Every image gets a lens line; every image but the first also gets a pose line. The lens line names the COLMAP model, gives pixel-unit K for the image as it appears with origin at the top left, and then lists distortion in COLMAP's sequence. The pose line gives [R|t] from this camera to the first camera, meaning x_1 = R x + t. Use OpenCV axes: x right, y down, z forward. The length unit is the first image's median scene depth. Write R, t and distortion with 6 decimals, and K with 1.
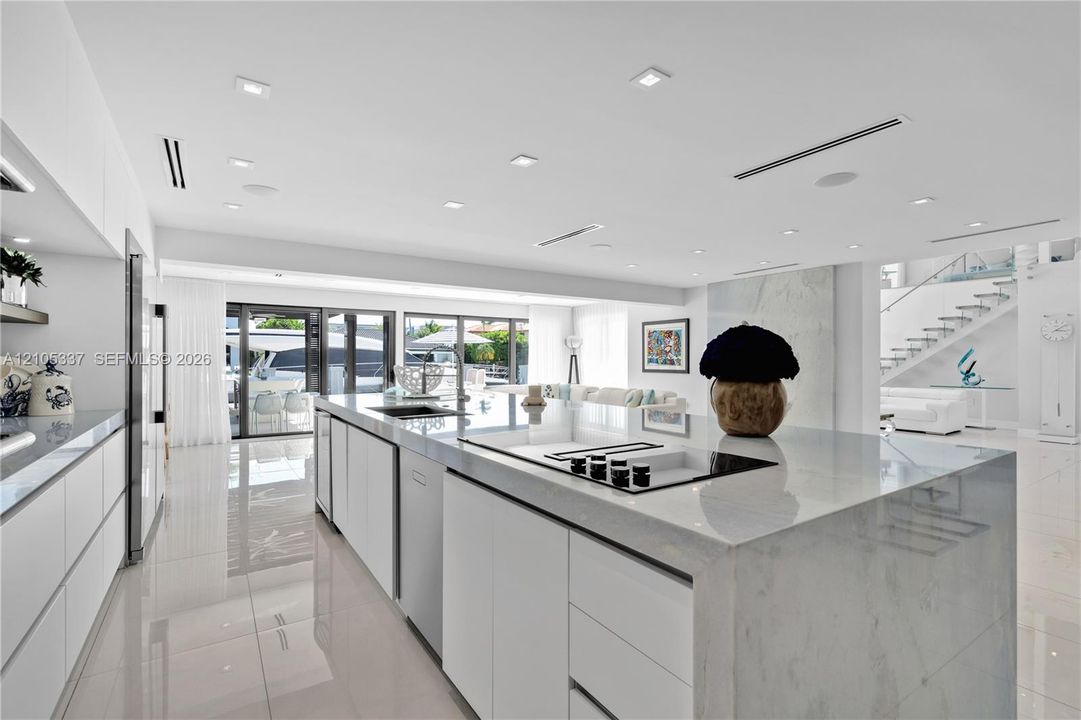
lens RADIAL K [[494.3, 0, 537.6], [0, 494.3, 359.5], [0, 0, 1]] dist [0.004339, -0.000092]
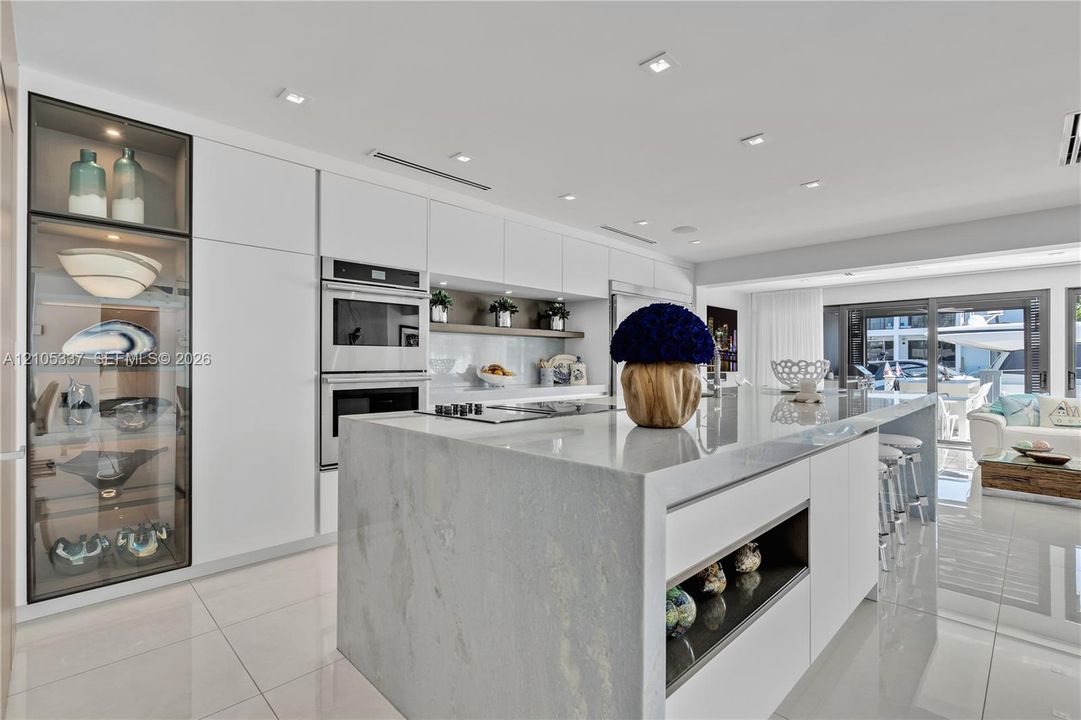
lens RADIAL K [[502.7, 0, 541.6], [0, 502.7, 363.6], [0, 0, 1]] dist [-0.020027, 0.000047]
pose [[0.169502, 0.000009, -0.985530, 0.840838], [0.001147, 0.999999, 0.000206, 0.026489], [0.985529, -0.001165, 0.169502, 0.465996]]
